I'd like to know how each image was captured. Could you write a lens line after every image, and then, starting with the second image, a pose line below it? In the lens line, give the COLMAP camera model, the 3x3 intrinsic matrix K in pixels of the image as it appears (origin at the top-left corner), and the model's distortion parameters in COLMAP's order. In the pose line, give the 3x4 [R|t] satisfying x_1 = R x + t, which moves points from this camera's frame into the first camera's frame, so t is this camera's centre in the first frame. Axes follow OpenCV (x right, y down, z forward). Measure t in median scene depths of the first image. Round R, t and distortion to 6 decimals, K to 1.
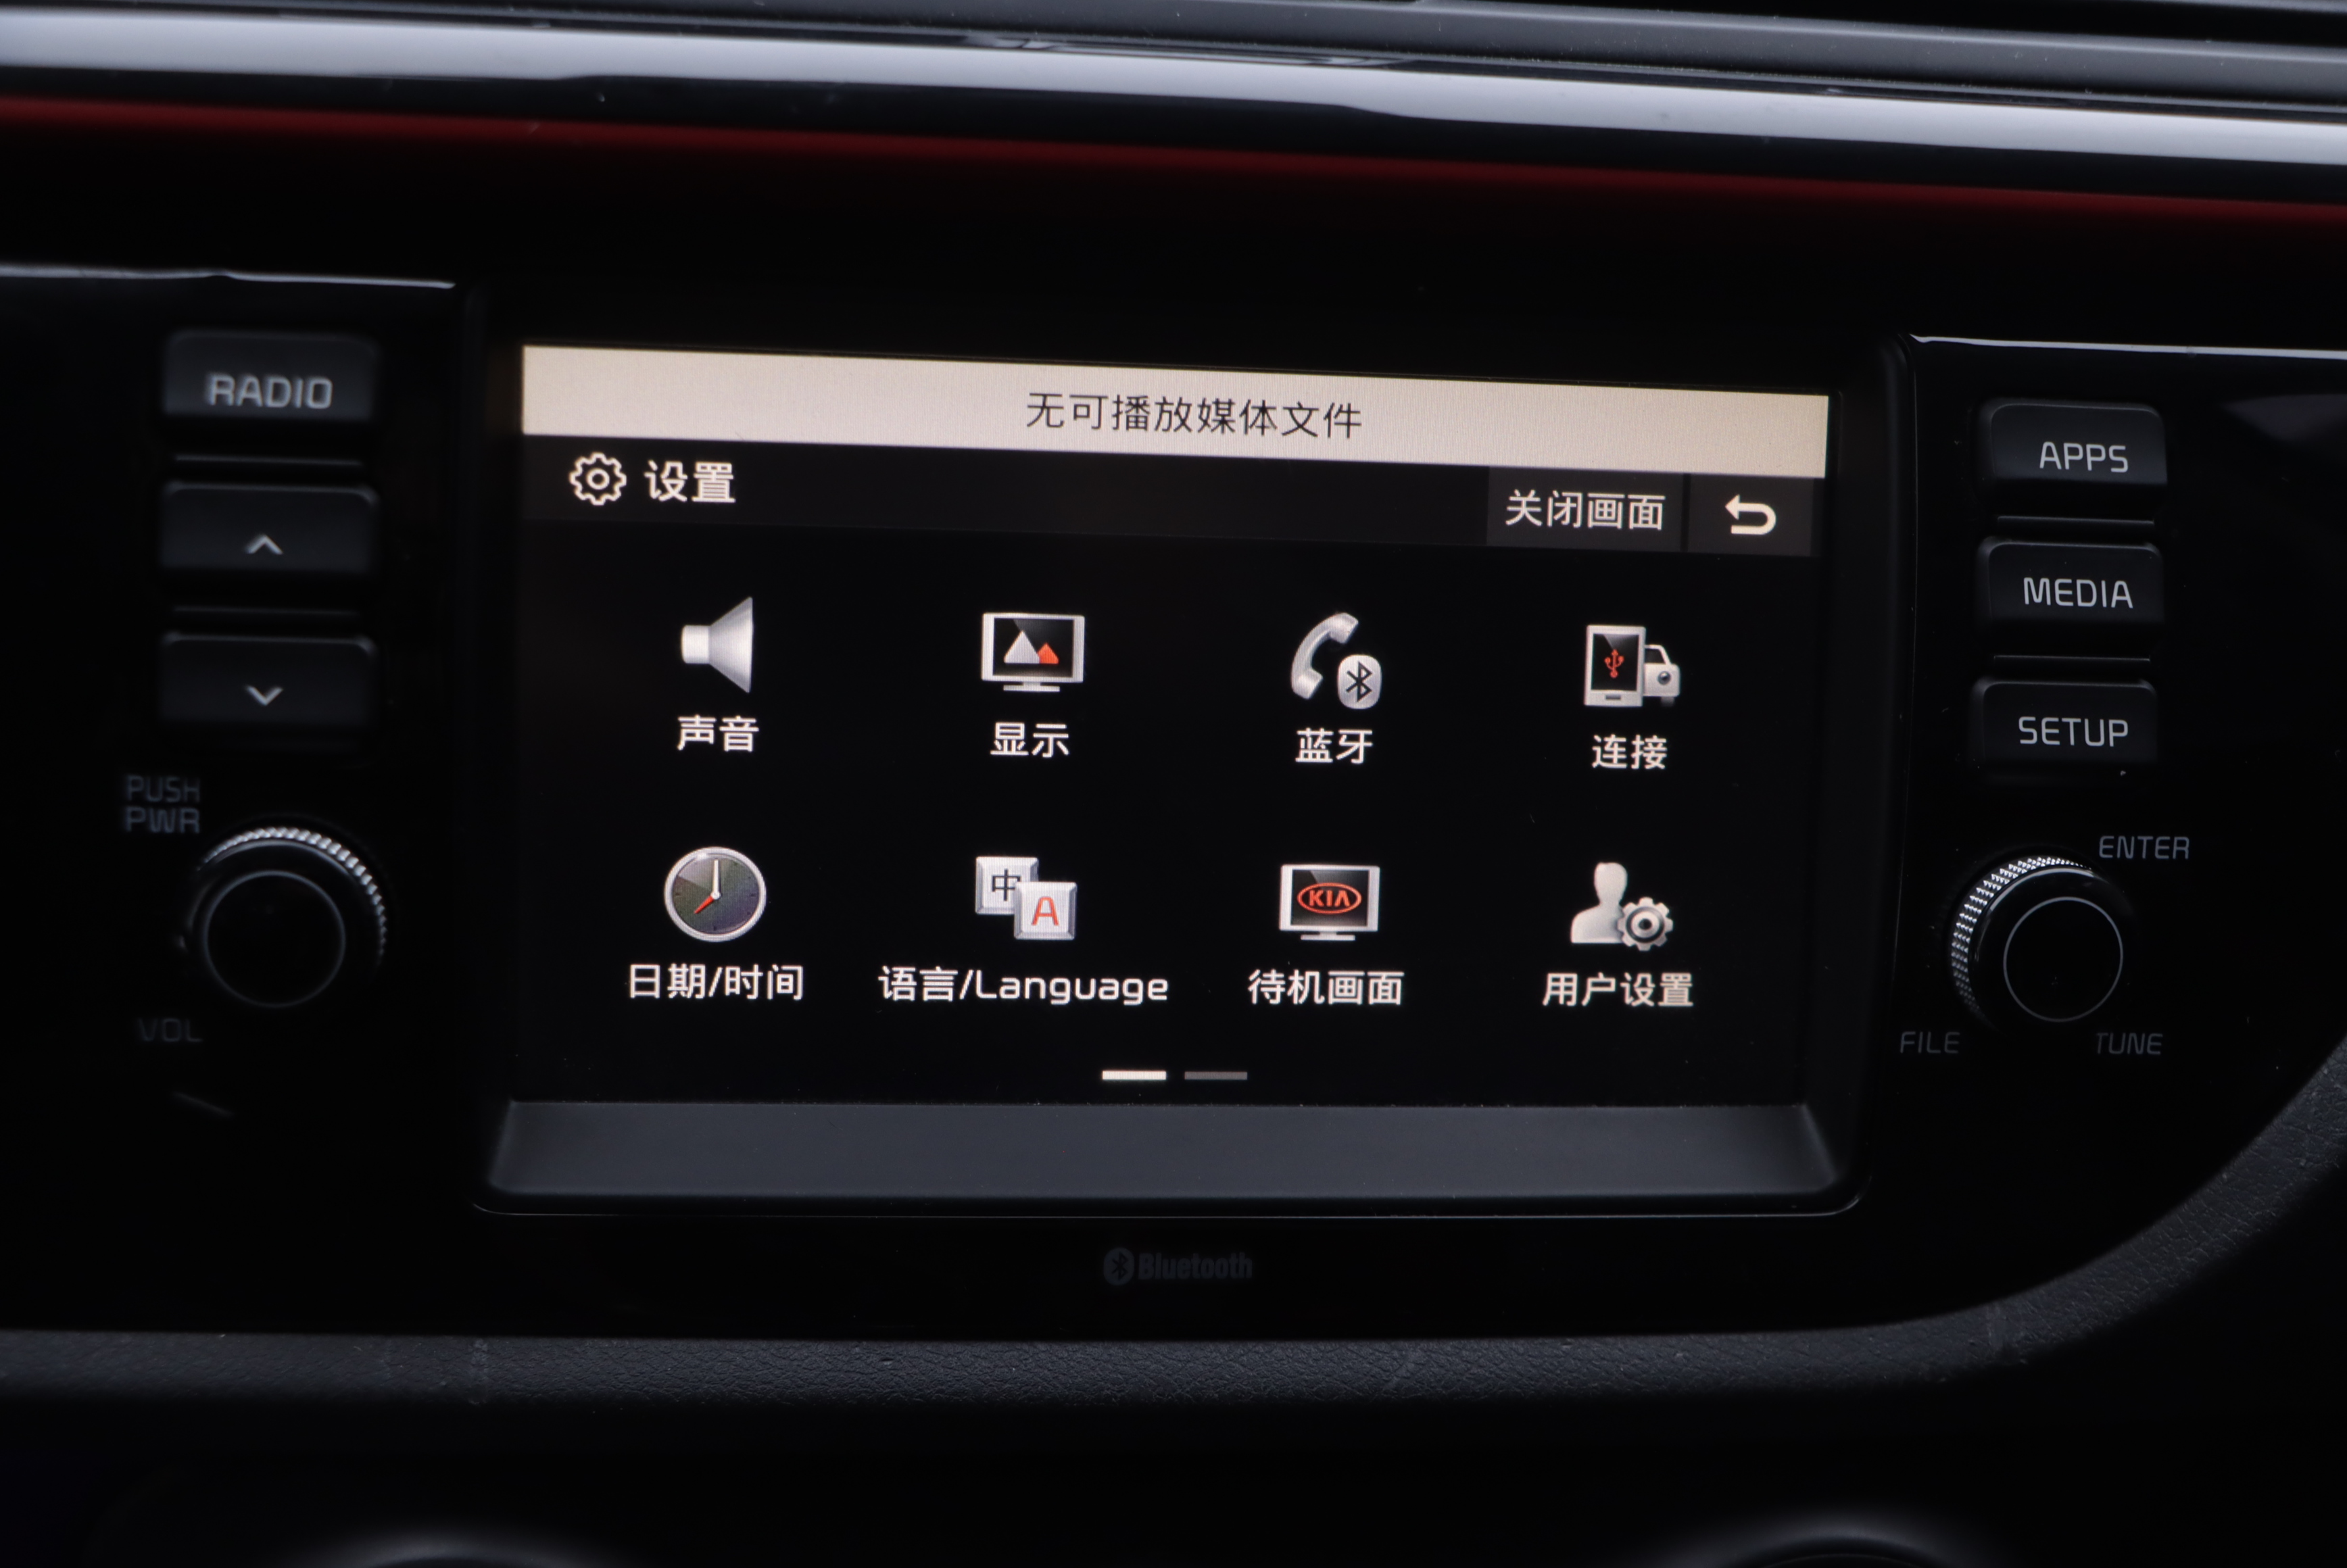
lens RADIAL K [[2934.2, 0, 1202.2], [0, 2934.2, 811.7], [0, 0, 1]] dist [-0.073296, 0.107233]
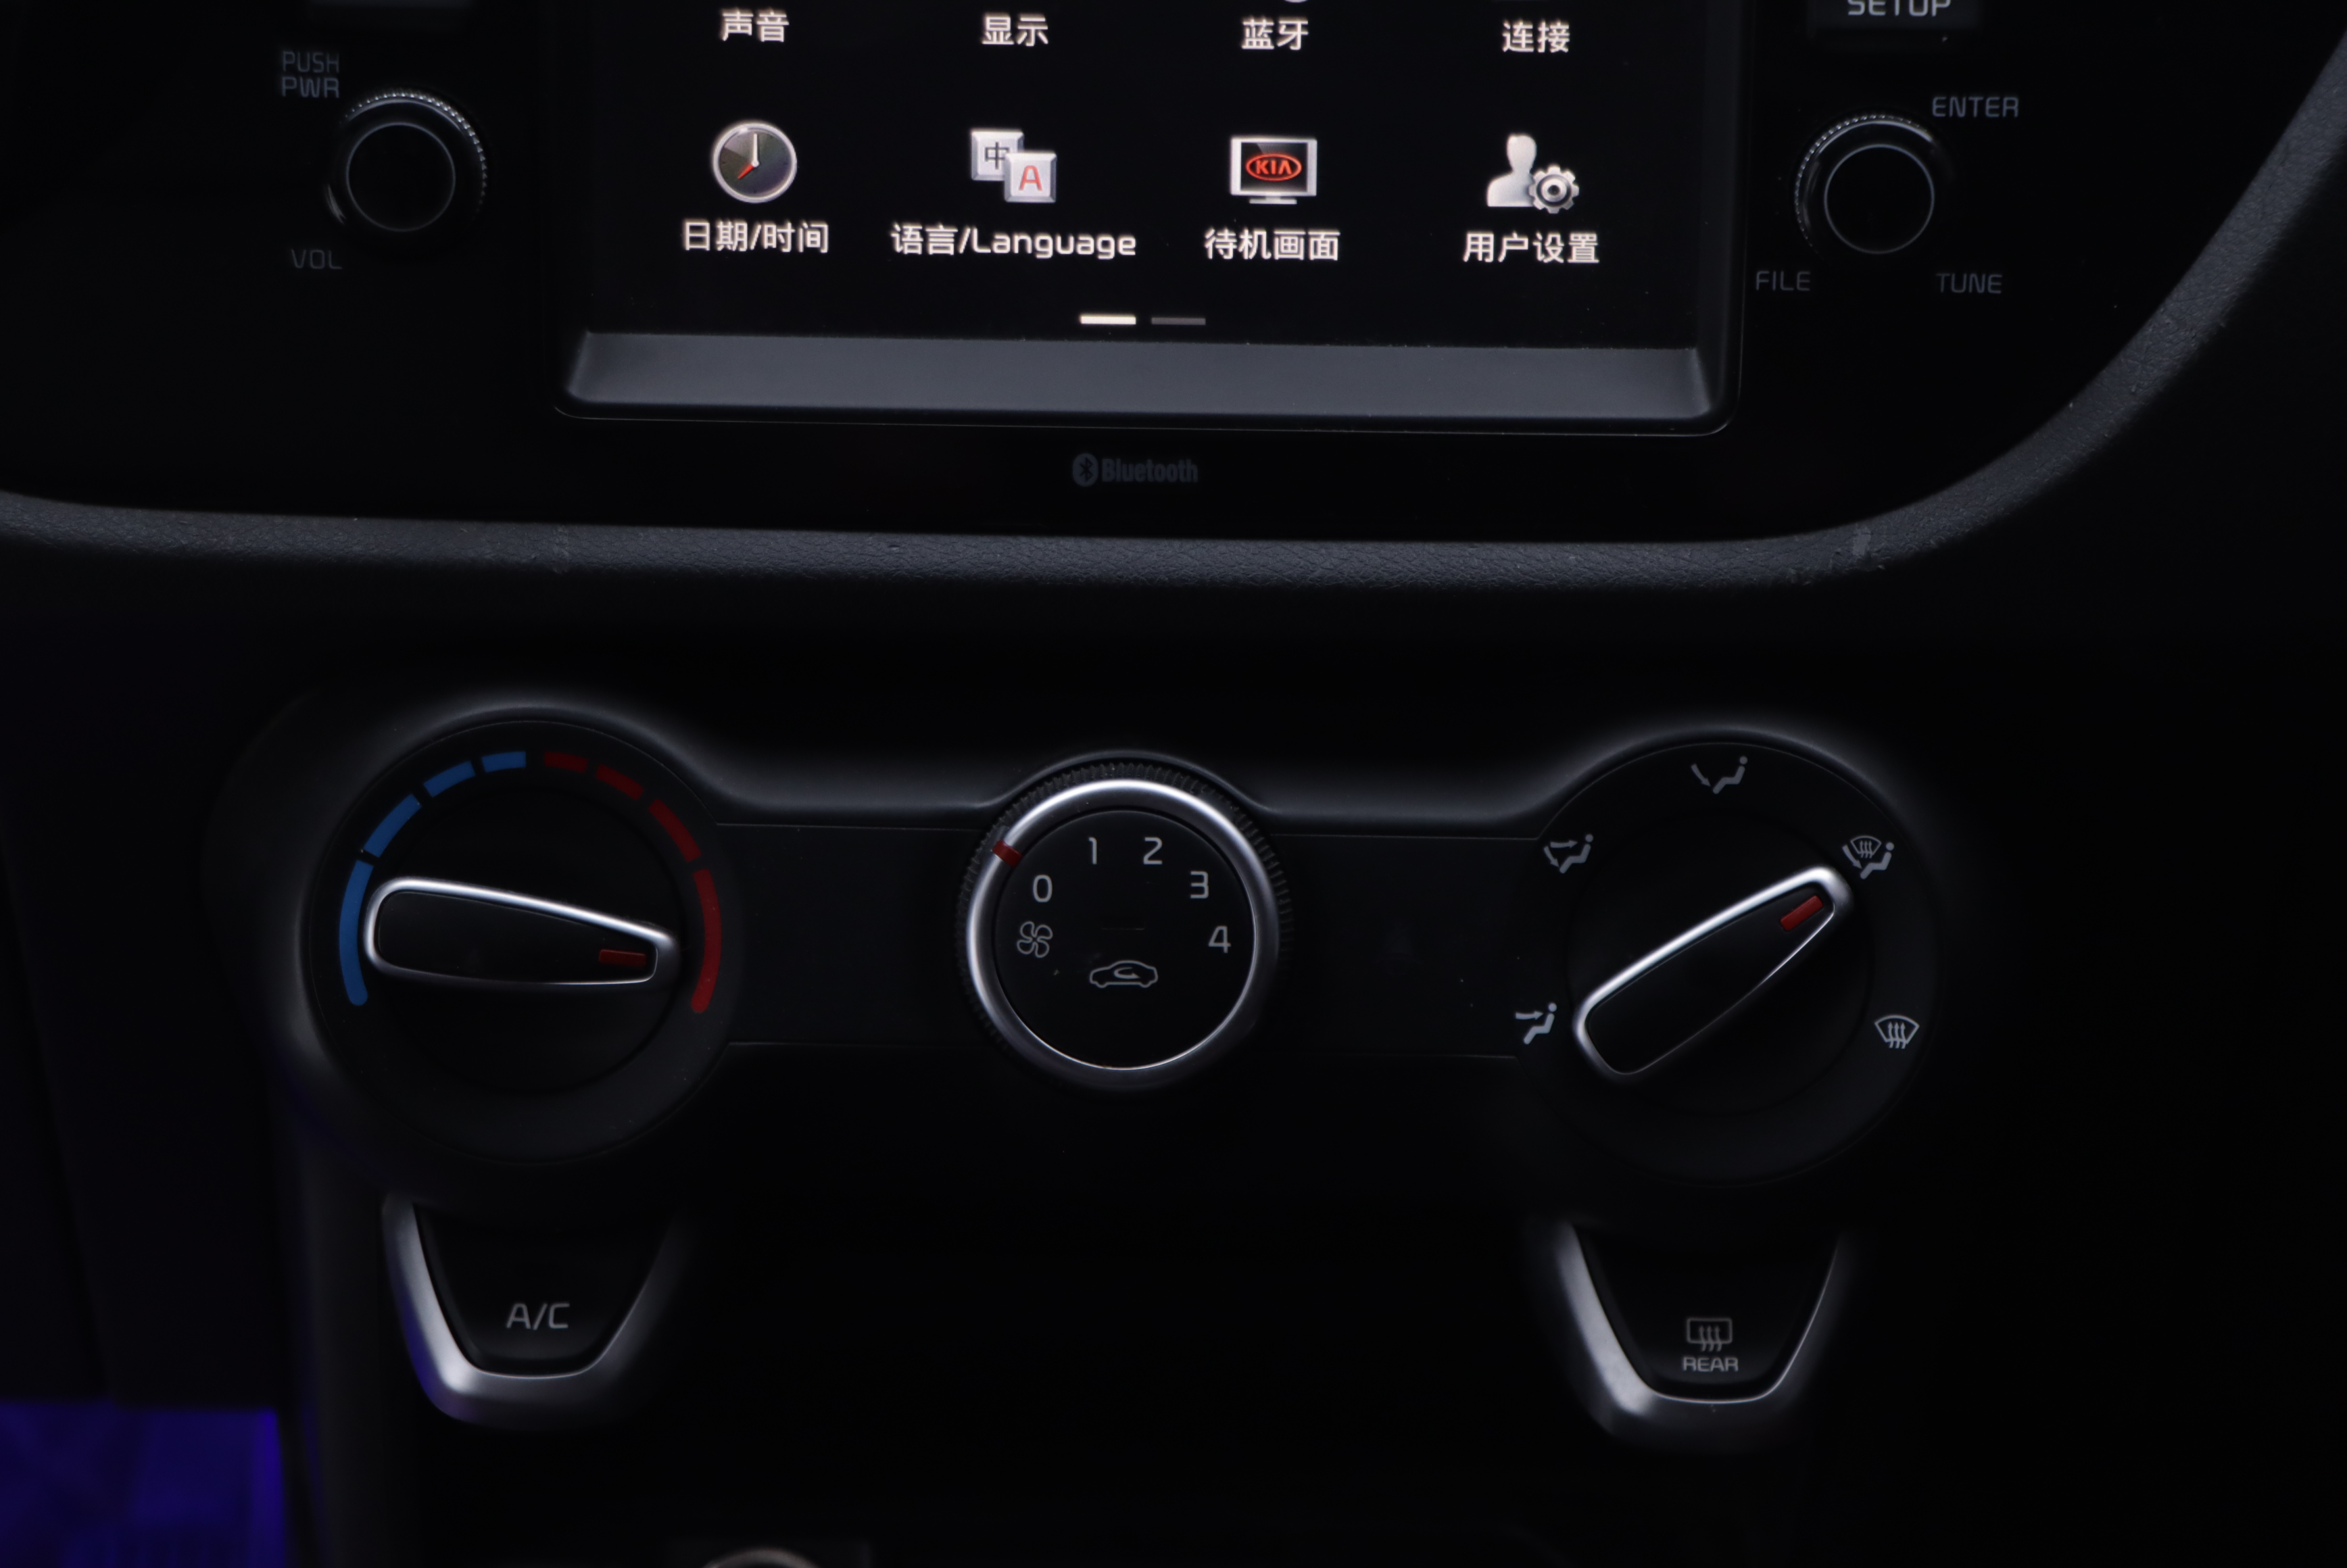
lens RADIAL K [[7331.2, 0, 1203.3], [0, 7331.2, 828.8], [0, 0, 1]] dist [0.409810, 0.962606]
pose [[0.986480, -0.000275, -0.163883, 0.502361], [0.001225, 0.999983, 0.005696, 0.280041], [0.163879, -0.005819, 0.986463, -1.921403]]
